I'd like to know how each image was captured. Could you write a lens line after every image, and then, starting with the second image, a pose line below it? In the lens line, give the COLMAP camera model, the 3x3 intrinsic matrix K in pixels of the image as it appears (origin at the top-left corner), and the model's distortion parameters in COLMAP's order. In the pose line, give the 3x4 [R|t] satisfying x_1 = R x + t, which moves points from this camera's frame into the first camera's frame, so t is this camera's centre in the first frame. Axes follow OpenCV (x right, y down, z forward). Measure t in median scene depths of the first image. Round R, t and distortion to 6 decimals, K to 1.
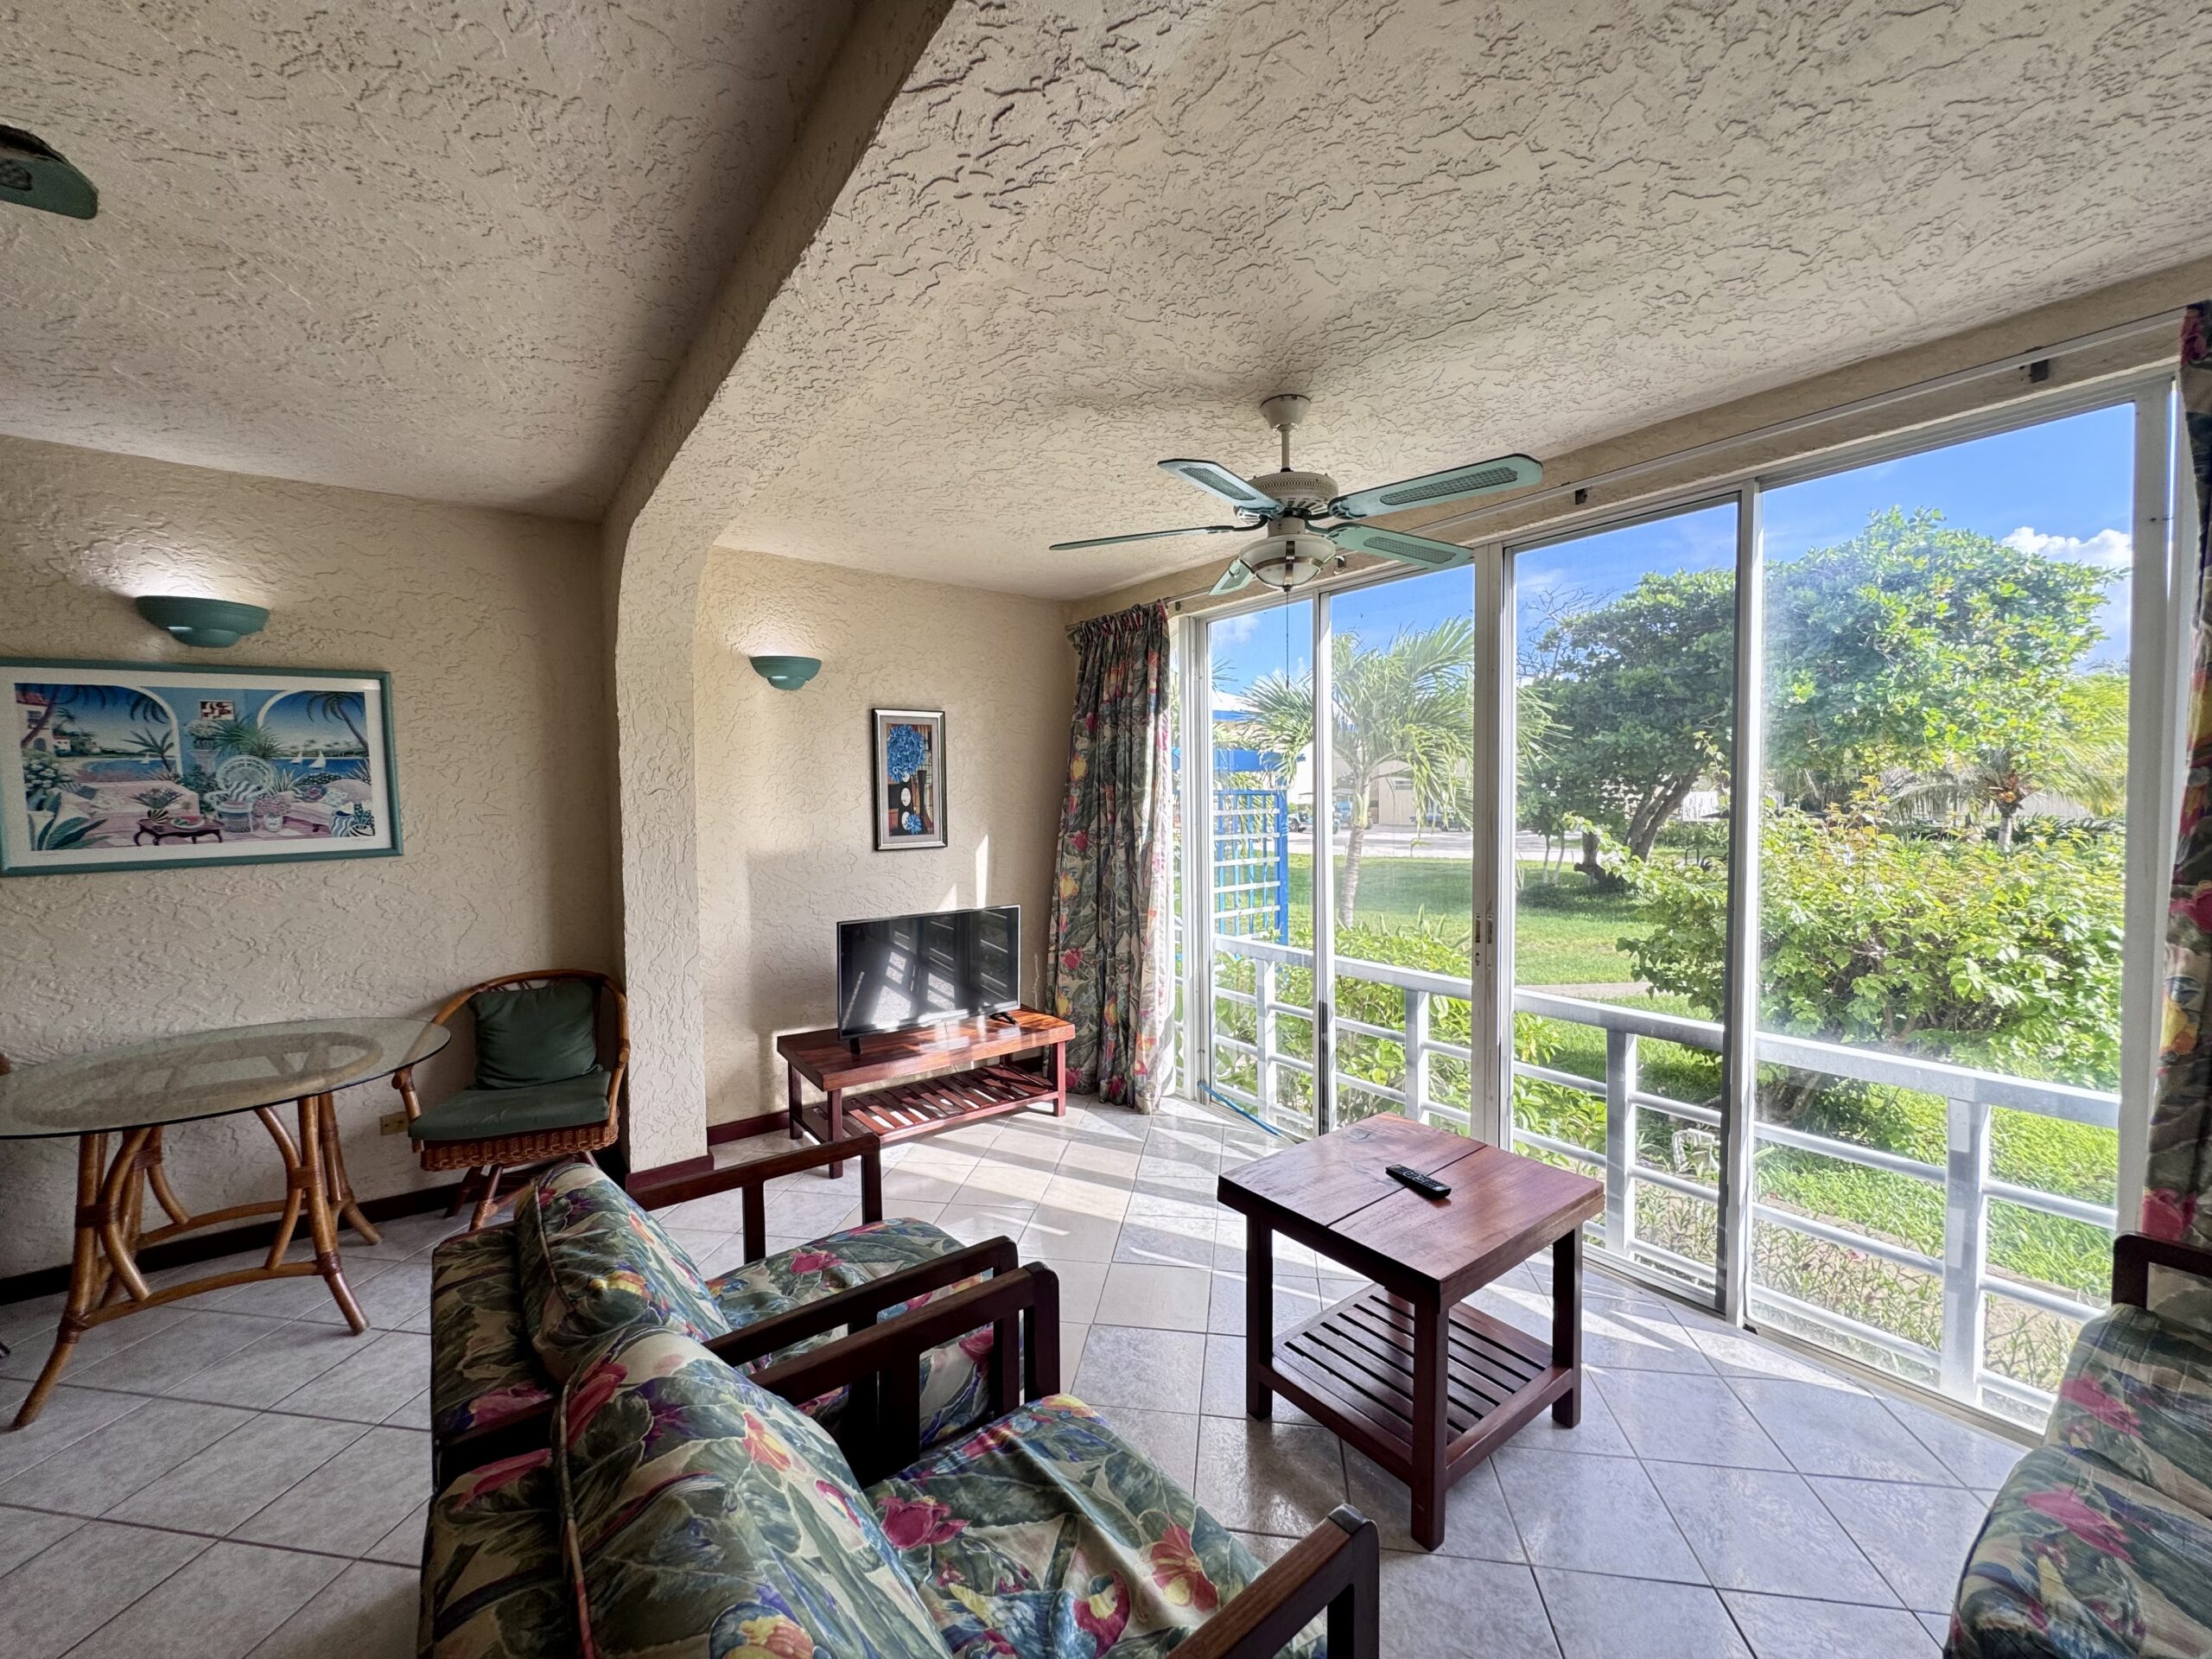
lens RADIAL K [[885.4, 0, 1104.7], [0, 885.4, 829.5], [0, 0, 1]] dist [-0.003856, 0.000336]
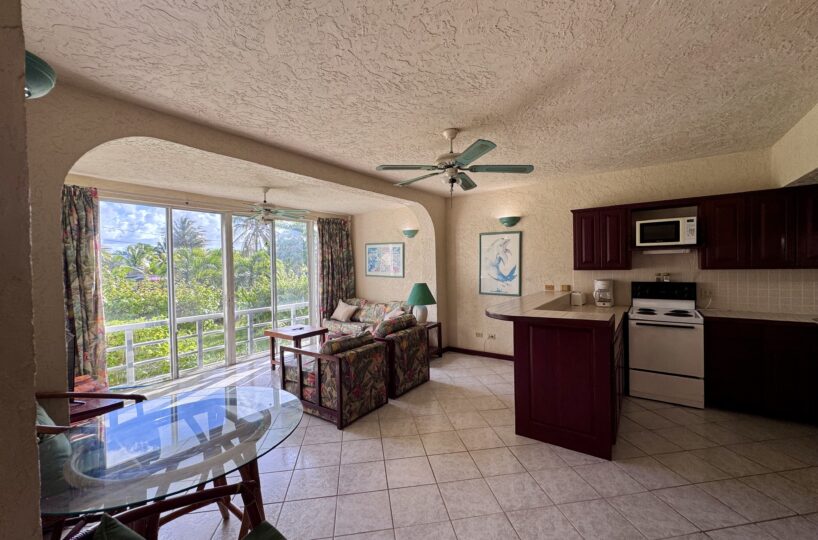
lens RADIAL K [[328.9, 0, 409.0], [0, 328.9, 270.0], [0, 0, 1]] dist [-0.004325, -0.000069]
pose [[-0.308093, 0.003228, 0.951351, -1.384175], [0.064855, 0.997739, 0.017618, 0.000906], [-0.949143, 0.067128, -0.307606, 0.637563]]
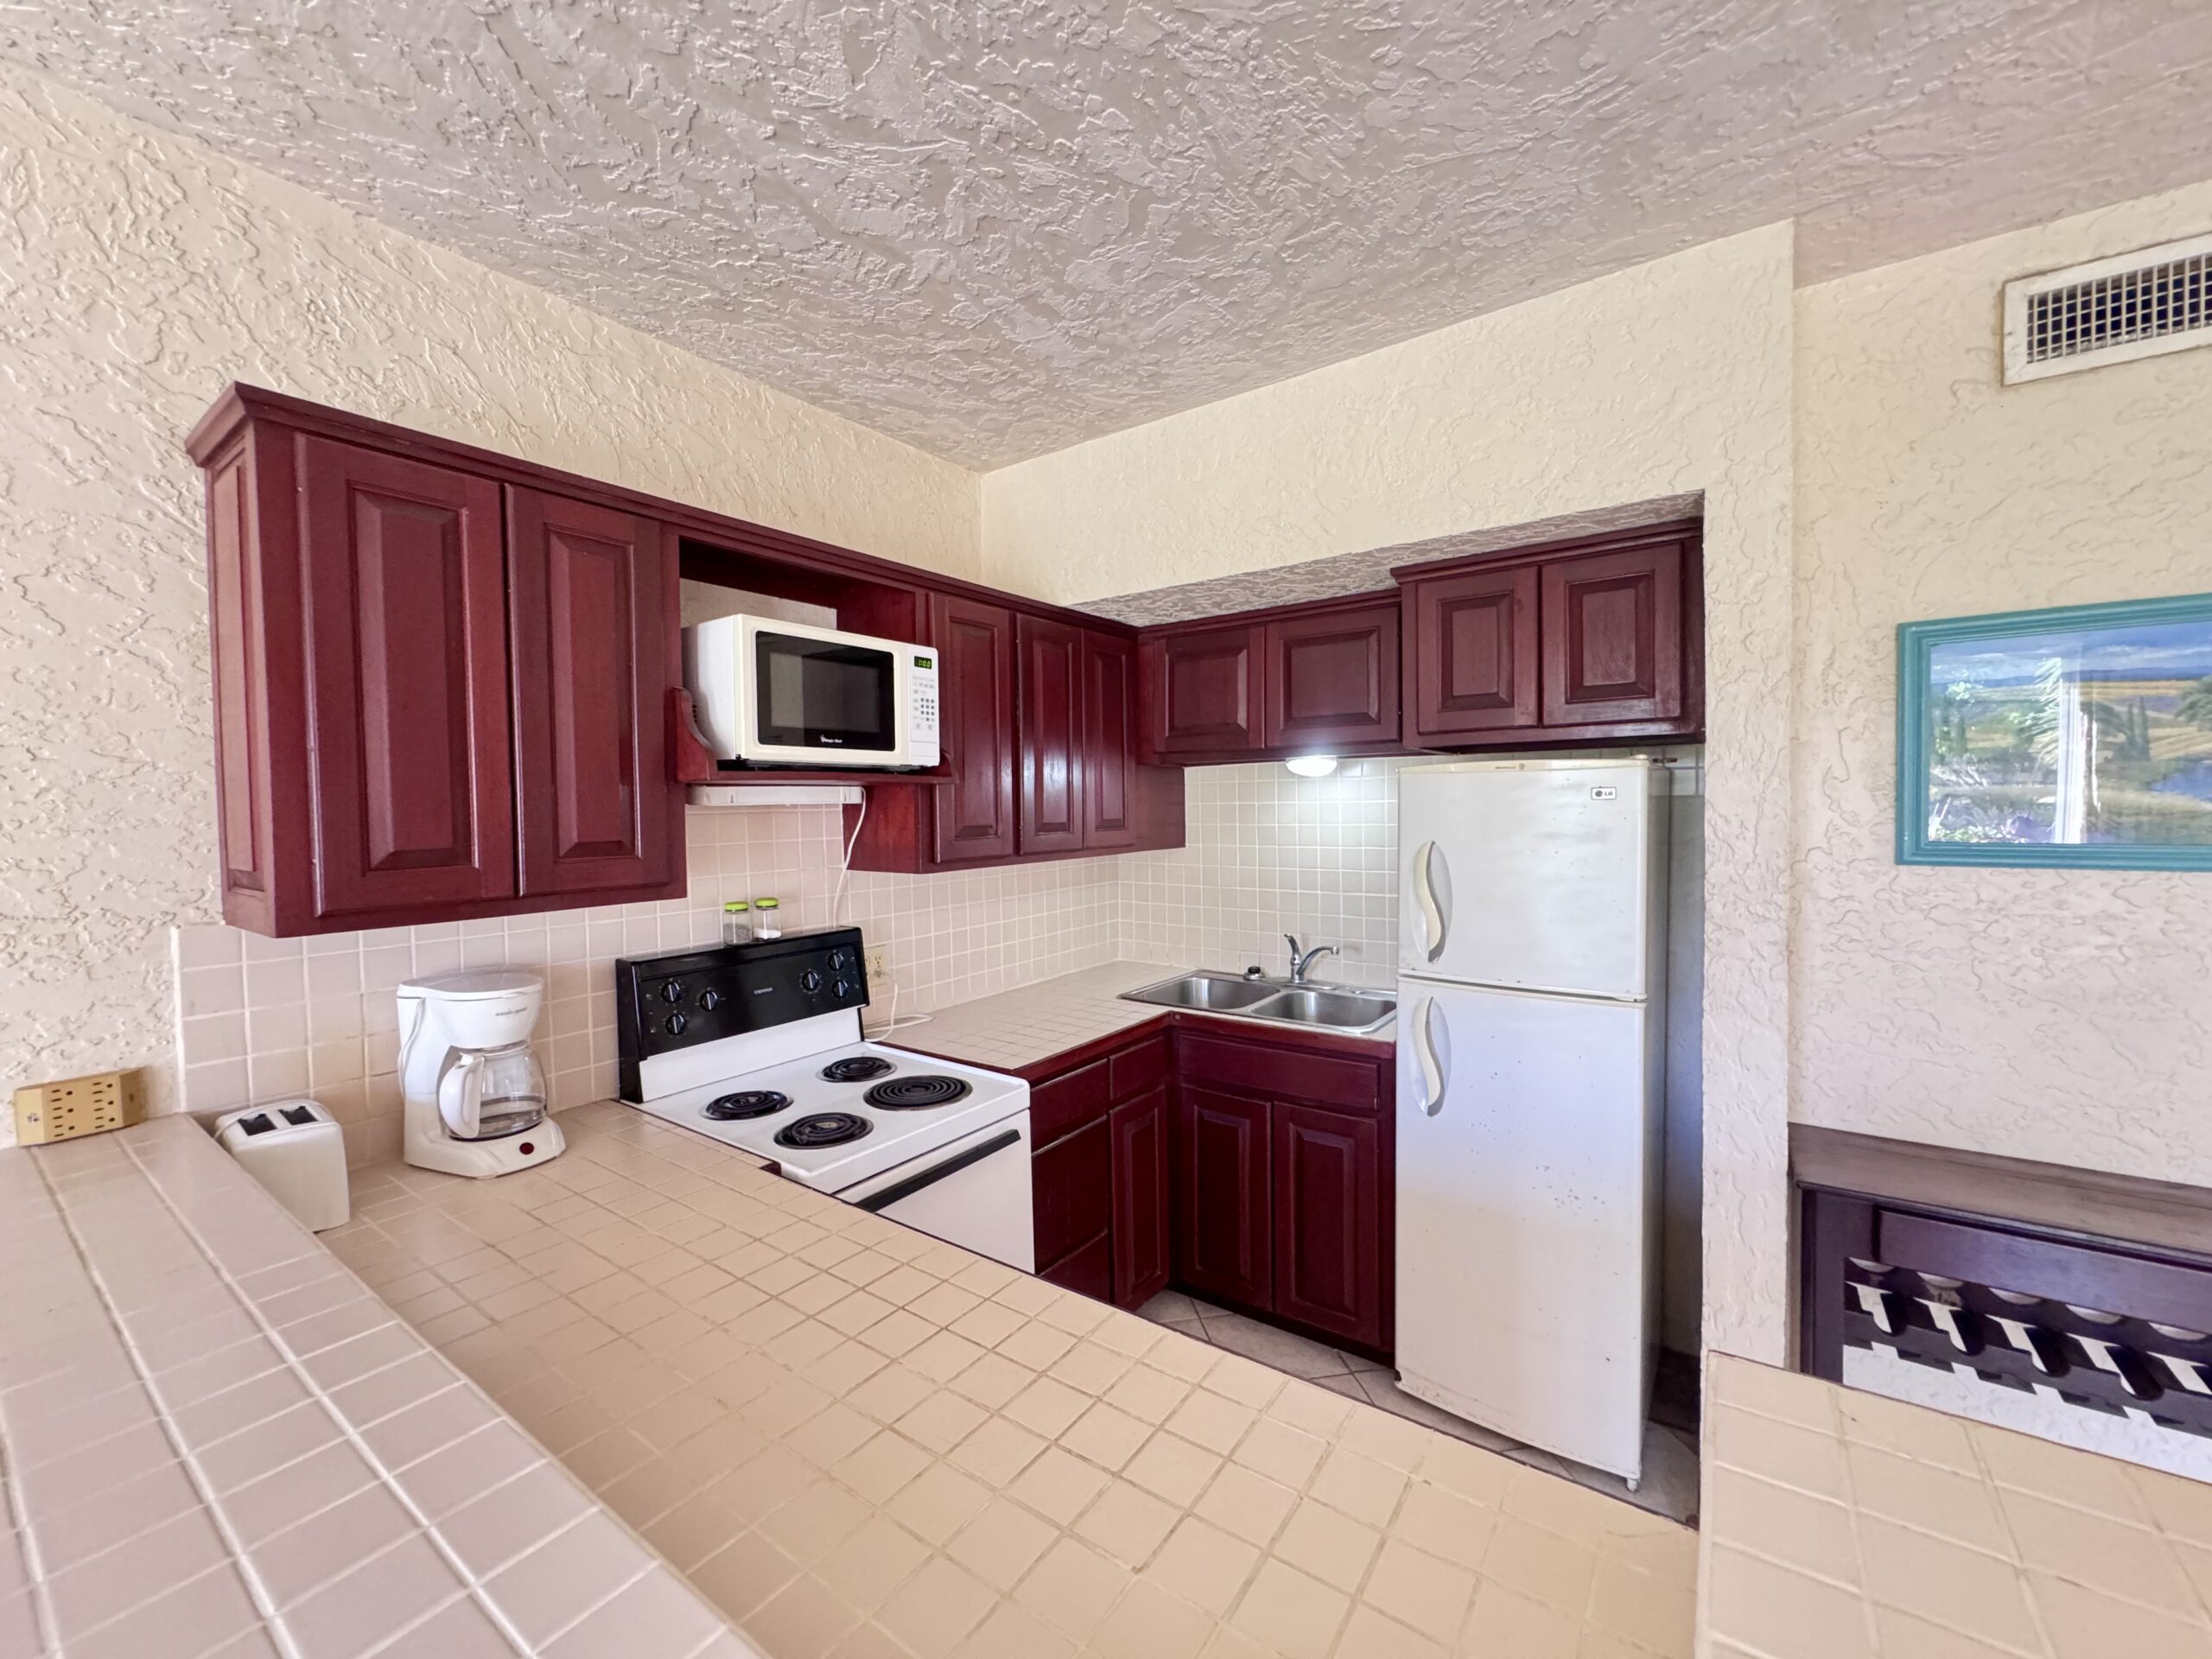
lens RADIAL K [[885.4, 0, 1104.7], [0, 885.4, 829.5], [0, 0, 1]] dist [-0.003856, 0.000336]
pose [[-0.947585, 0.036978, -0.317356, -0.549825], [0.013394, 0.997004, 0.076177, -0.005943], [0.319222, 0.067933, -0.945242, 0.086248]]
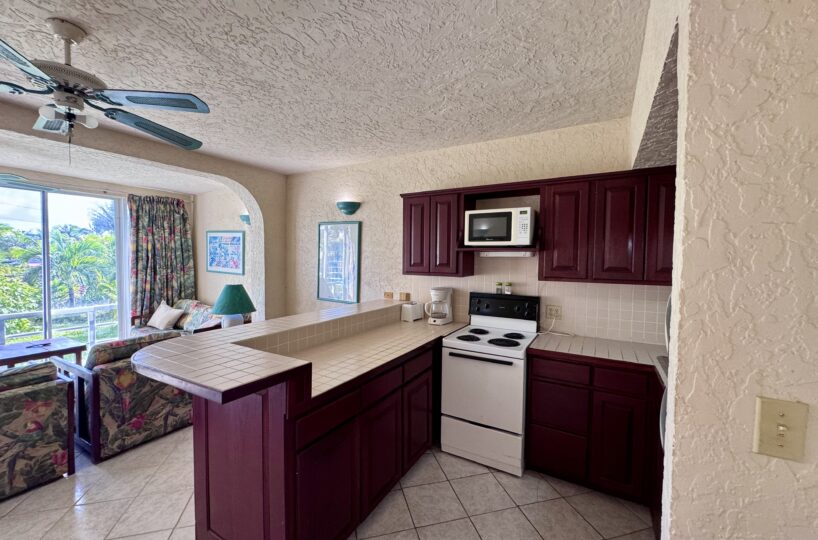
lens RADIAL K [[328.9, 0, 409.0], [0, 328.9, 270.0], [0, 0, 1]] dist [-0.004325, -0.000069]
pose [[-0.404039, -0.027555, 0.914326, -1.246828], [0.033528, 0.998428, 0.044906, 0.010169], [-0.914127, 0.048800, -0.402481, -0.023964]]
